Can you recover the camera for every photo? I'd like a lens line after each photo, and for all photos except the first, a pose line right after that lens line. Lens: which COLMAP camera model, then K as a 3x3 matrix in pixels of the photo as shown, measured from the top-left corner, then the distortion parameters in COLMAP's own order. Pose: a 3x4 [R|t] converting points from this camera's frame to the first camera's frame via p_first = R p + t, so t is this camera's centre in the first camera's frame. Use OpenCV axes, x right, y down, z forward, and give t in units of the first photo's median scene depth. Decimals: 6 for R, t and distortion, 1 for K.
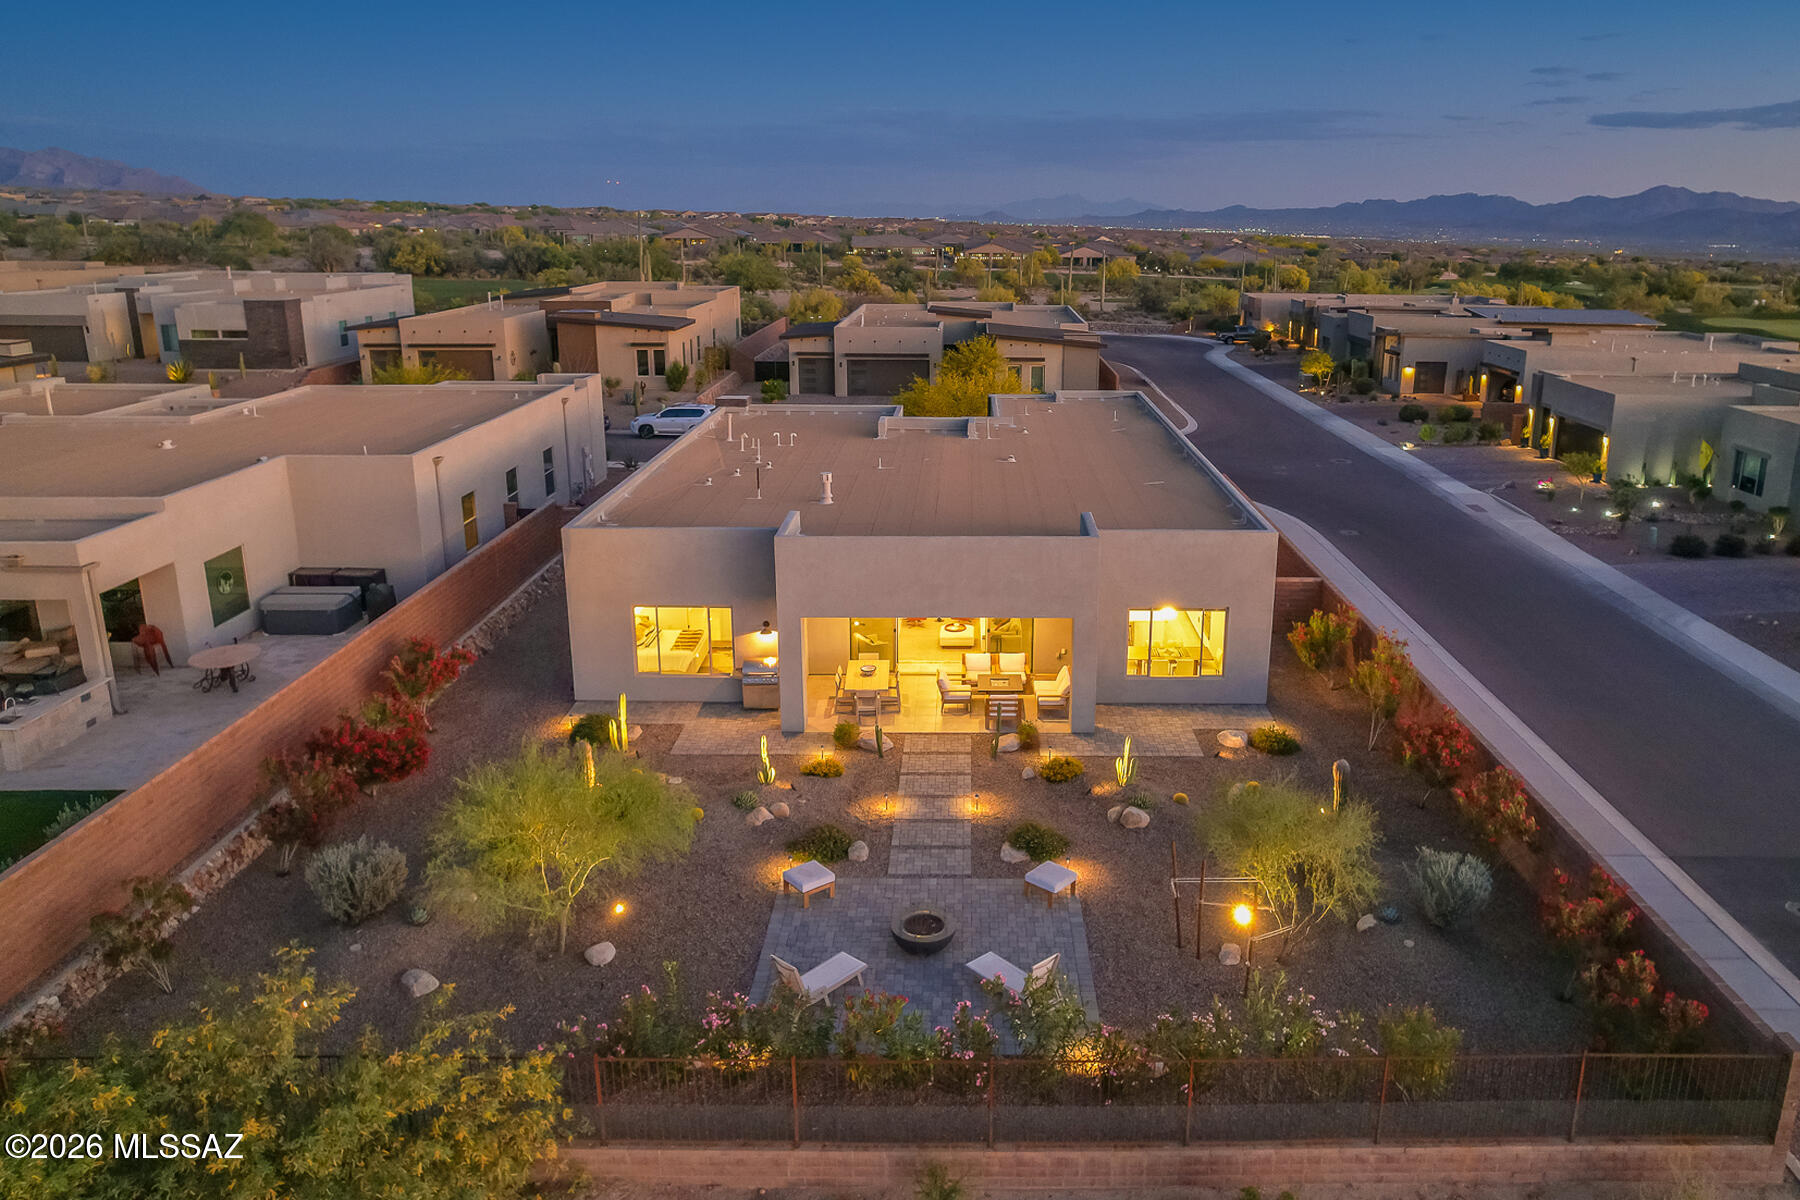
lens RADIAL K [[1222.4, 0, 919.2], [0, 1222.4, 547.6], [0, 0, 1]] dist [-0.039080, 0.020119]
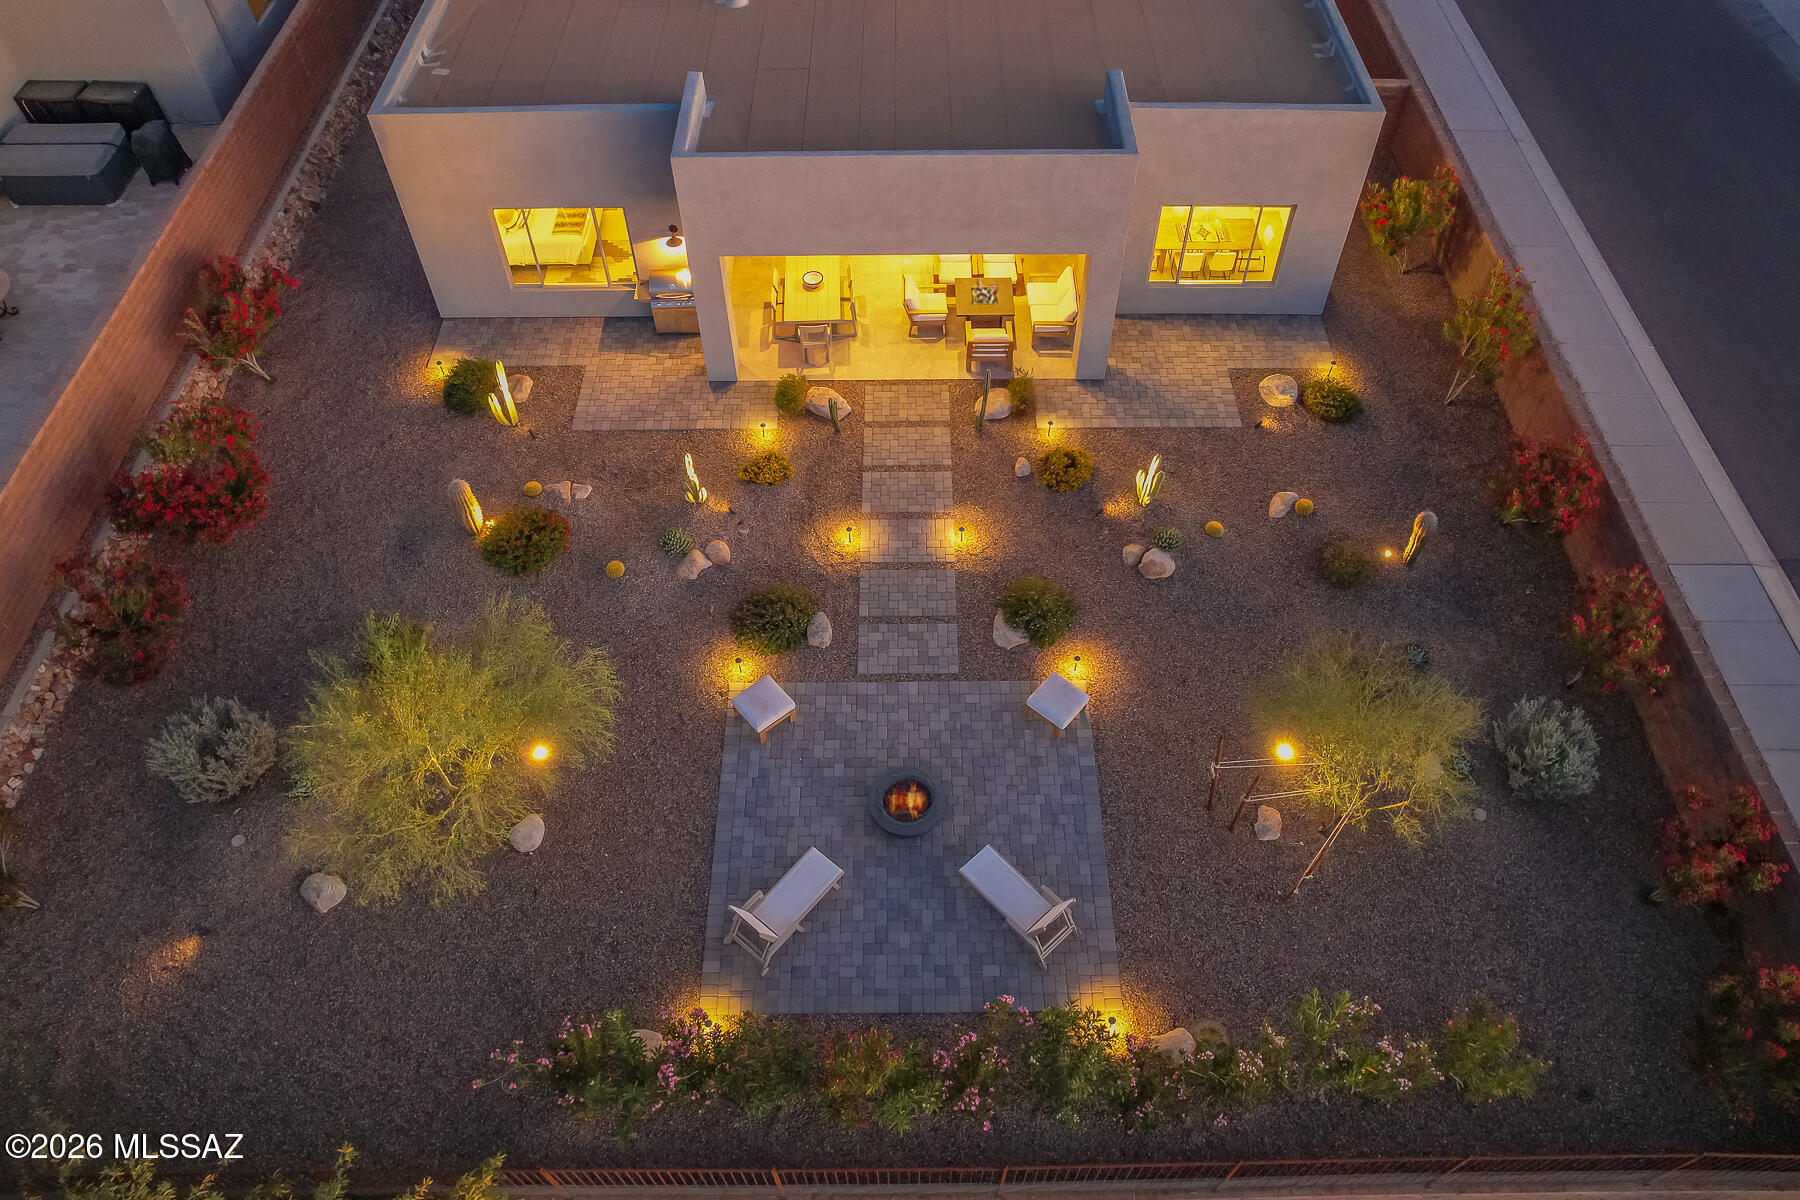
lens RADIAL K [[1222.4, 0, 881.1], [0, 1222.4, 507.1], [0, 0, 1]] dist [-0.039080, 0.020119]
pose [[0.999418, -0.033409, 0.006964, -0.010244], [0.023156, 0.813767, 0.580730, -0.261680], [-0.025068, -0.580230, 0.814067, 0.334283]]
